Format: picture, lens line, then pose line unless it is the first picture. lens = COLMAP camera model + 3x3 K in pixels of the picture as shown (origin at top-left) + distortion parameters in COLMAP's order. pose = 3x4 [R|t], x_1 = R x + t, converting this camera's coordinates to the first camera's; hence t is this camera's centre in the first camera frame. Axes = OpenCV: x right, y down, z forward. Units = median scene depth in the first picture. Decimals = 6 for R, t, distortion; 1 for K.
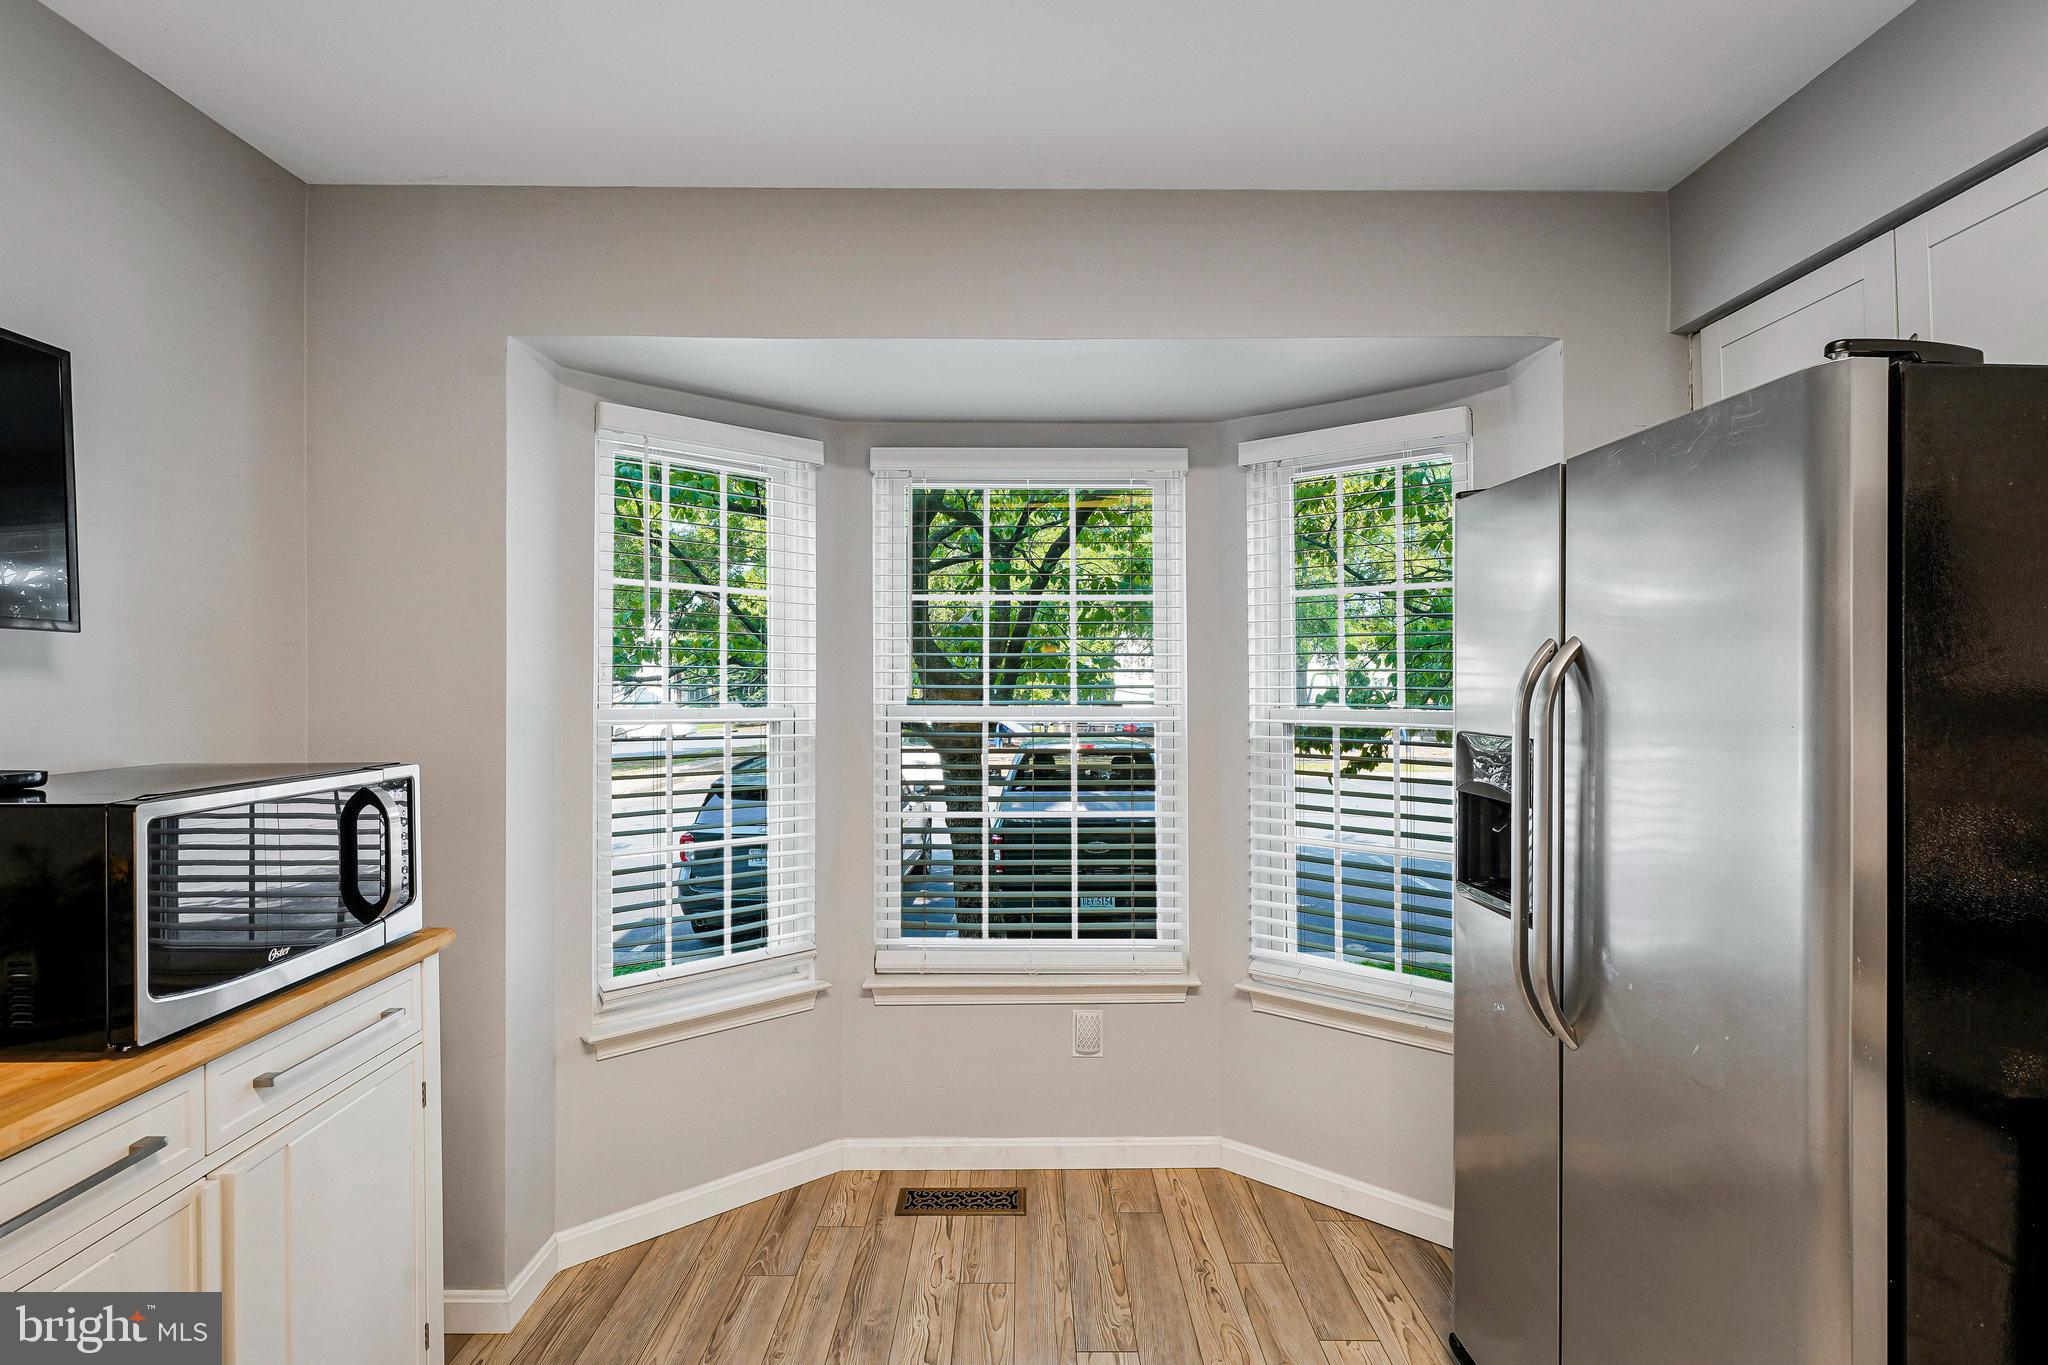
lens RADIAL K [[974.3, 0, 1014.7], [0, 974.3, 680.6], [0, 0, 1]] dist [0.000768, 0.000704]
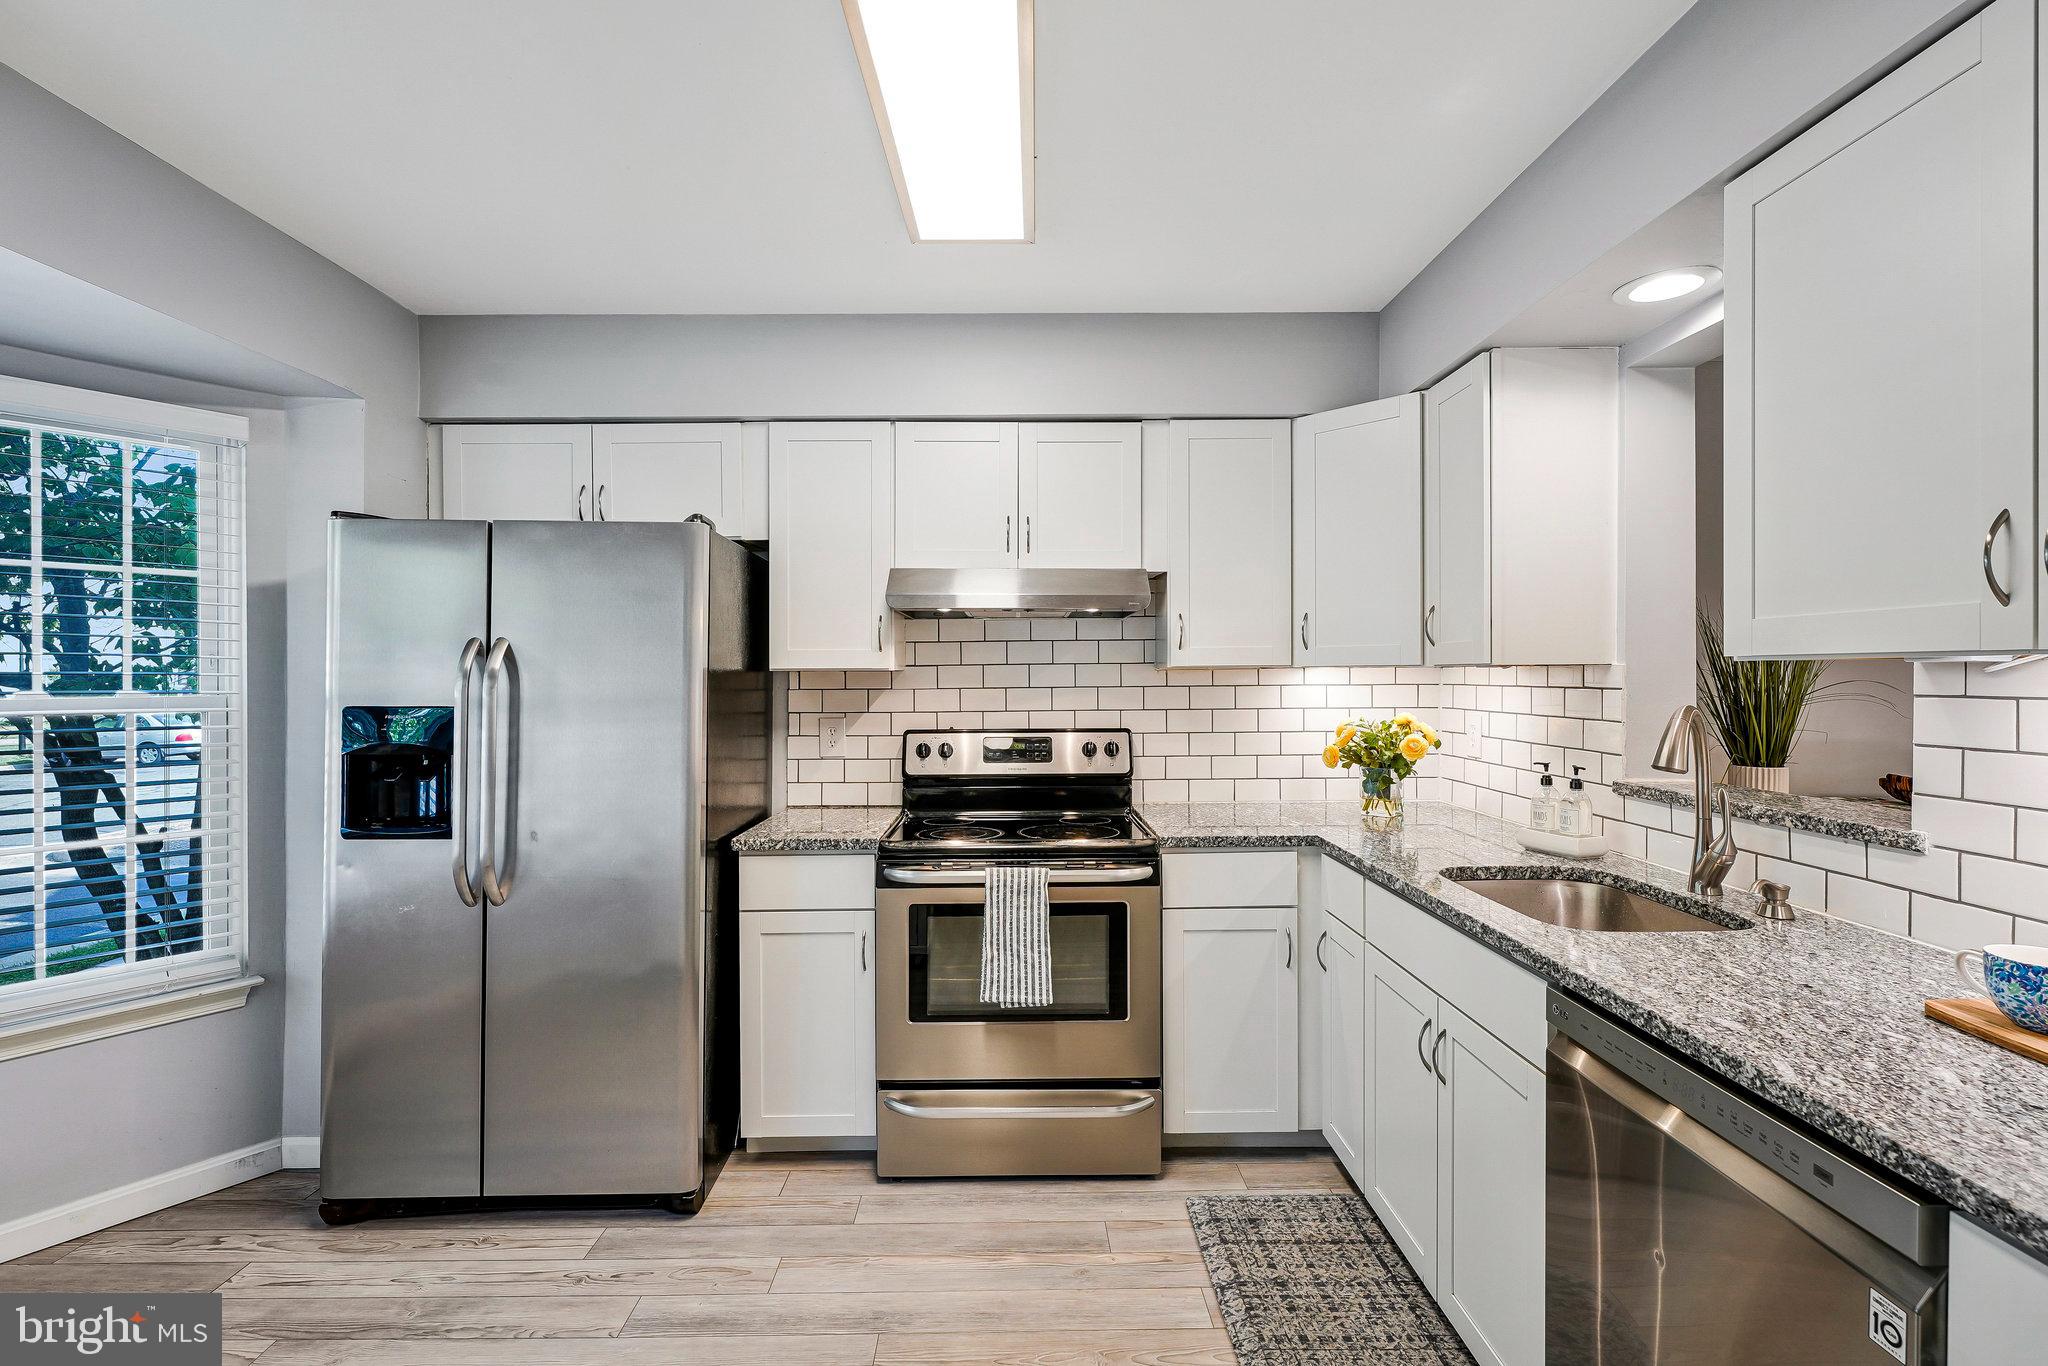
lens RADIAL K [[934.3, 0, 1022.9], [0, 934.3, 675.3], [0, 0, 1]] dist [0.001788, 0.000390]
pose [[-0.002996, -0.010351, 0.999942, -0.558559], [-0.004348, 0.999937, 0.010337, -0.002204], [-0.999986, -0.004316, -0.003041, 0.107988]]
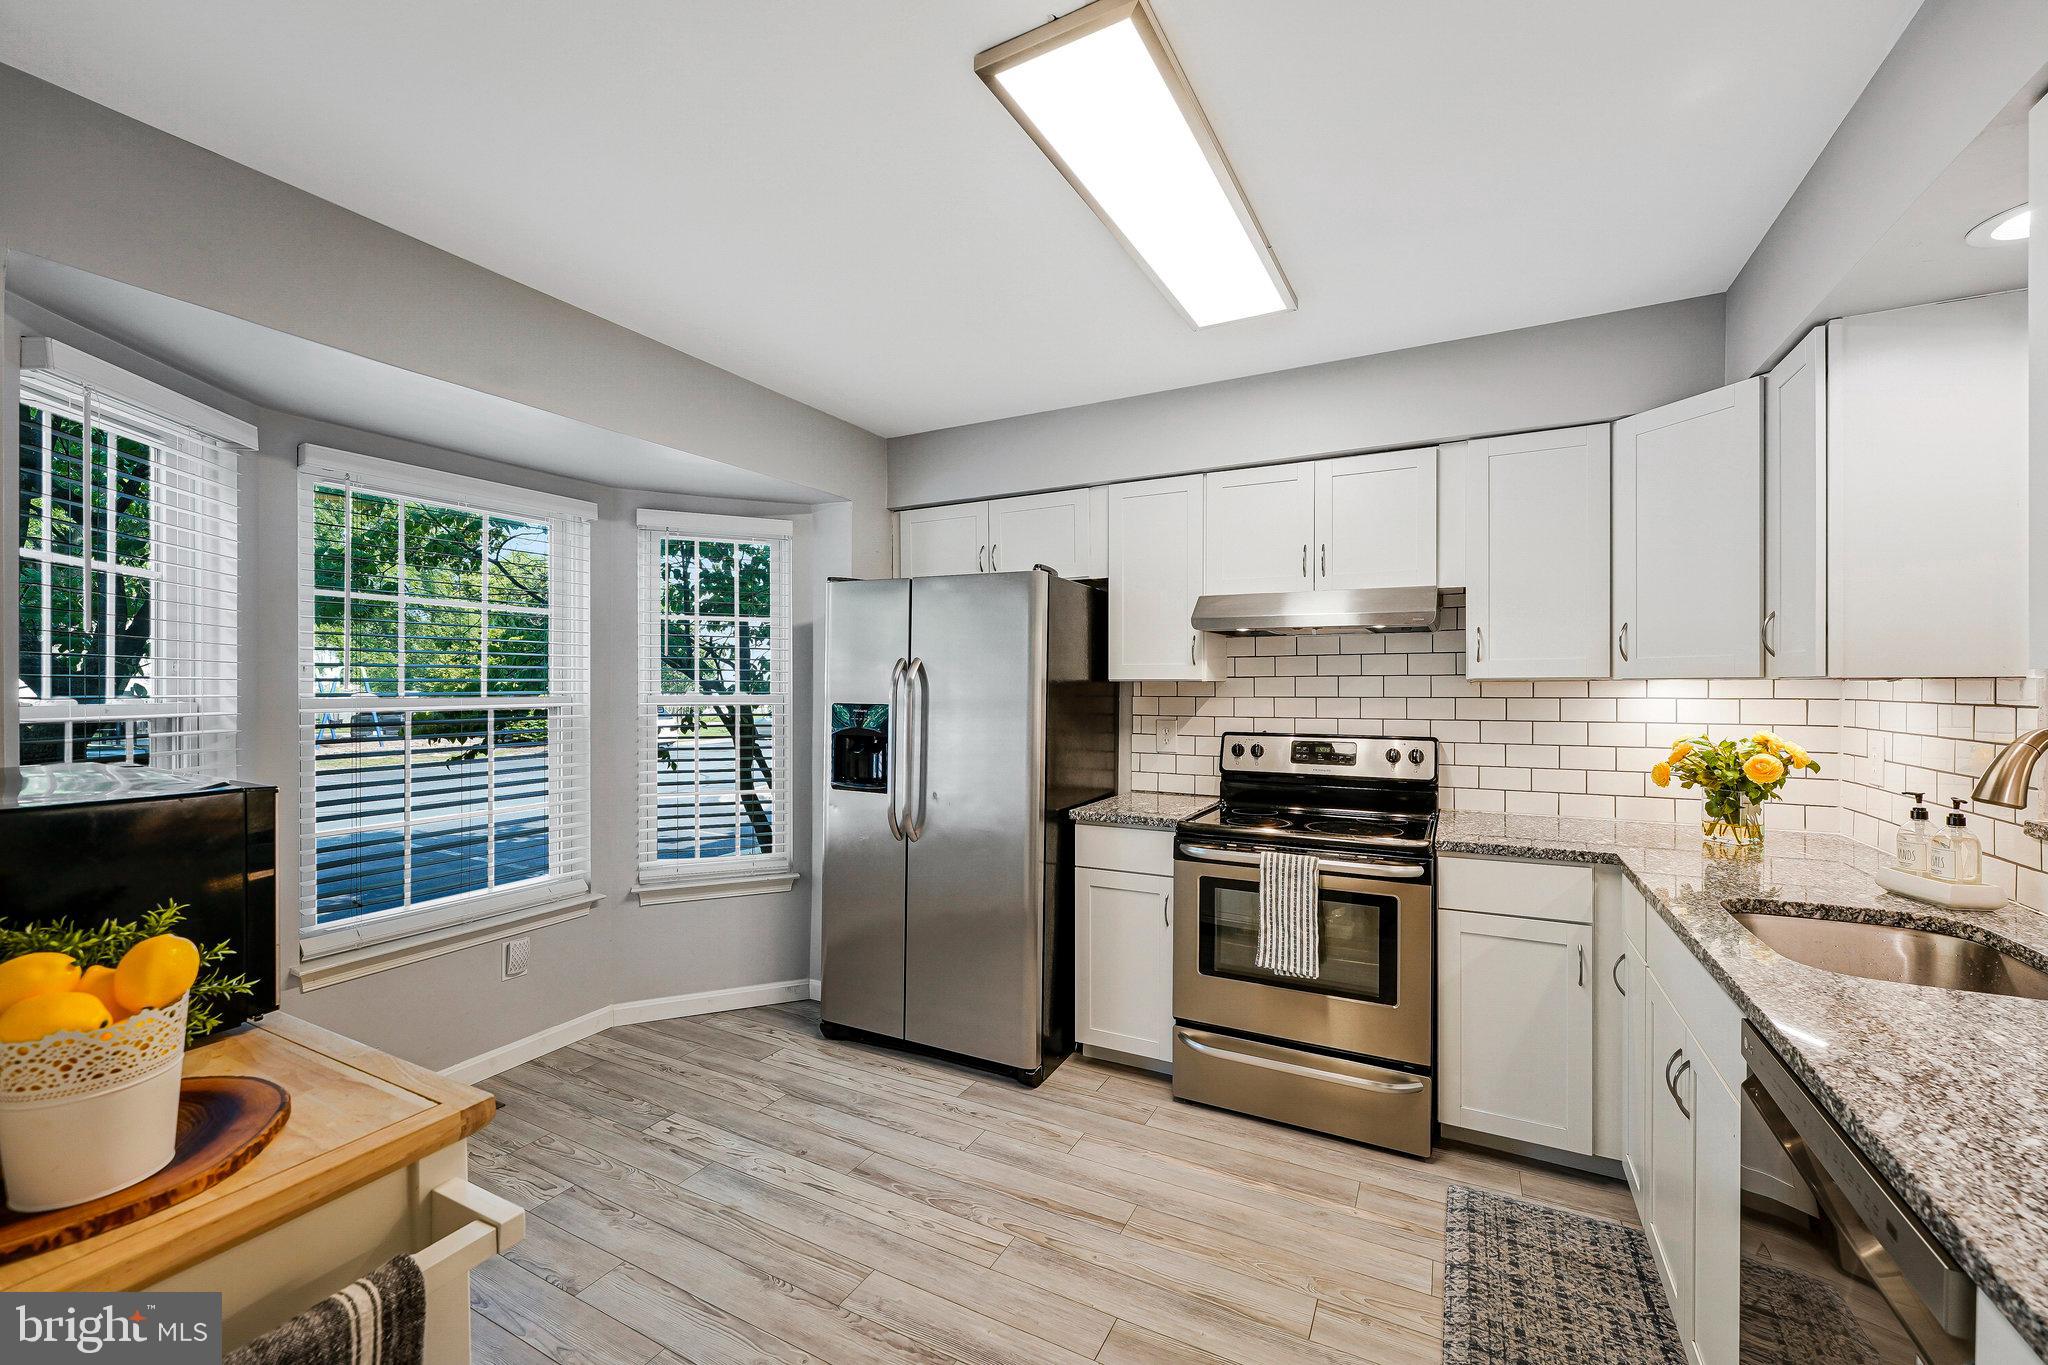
lens RADIAL K [[832.6, 0, 1017.6], [0, 832.6, 680.0], [0, 0, 1]] dist [-0.000916, 0.000453]
pose [[0.480375, -0.003520, 0.877056, -0.612083], [-0.004938, 0.999965, 0.006718, -0.004045], [-0.877049, -0.007558, 0.480341, -0.078415]]
